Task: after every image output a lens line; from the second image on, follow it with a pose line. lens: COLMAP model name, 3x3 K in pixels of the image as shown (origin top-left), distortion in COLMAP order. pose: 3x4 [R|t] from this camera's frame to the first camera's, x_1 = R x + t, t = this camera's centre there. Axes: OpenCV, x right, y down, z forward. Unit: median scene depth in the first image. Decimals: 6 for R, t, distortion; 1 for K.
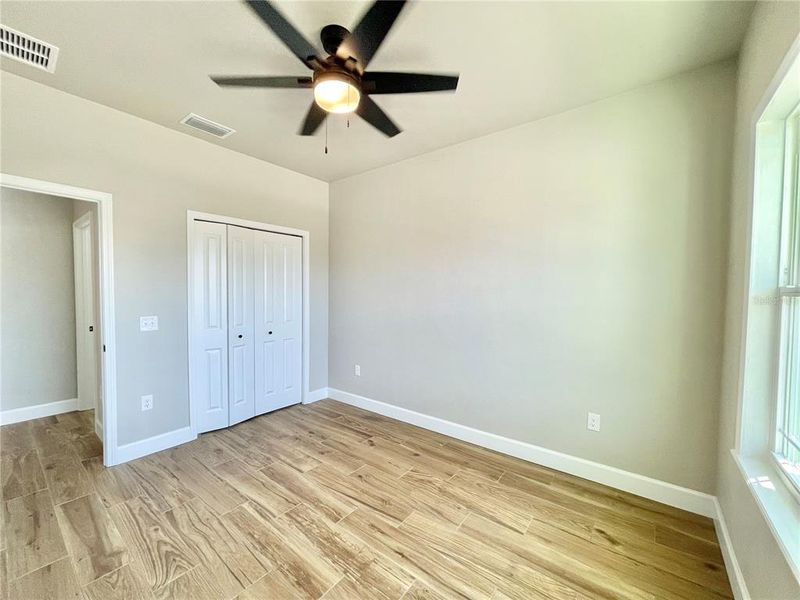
lens RADIAL K [[322.8, 0, 407.4], [0, 322.8, 303.9], [0, 0, 1]] dist [0.001000, 0.001064]
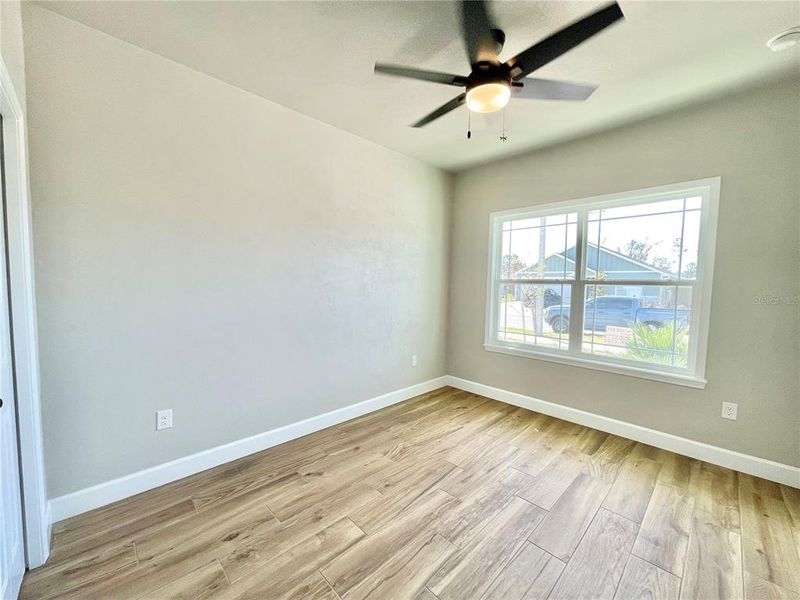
lens RADIAL K [[322.8, 0, 401.2], [0, 322.8, 296.4], [0, 0, 1]] dist [0.001000, 0.001064]
pose [[0.142656, -0.047343, 0.988639, -0.982633], [0.020371, 0.998784, 0.044889, -0.021138], [-0.989563, 0.013736, 0.143447, 0.823163]]
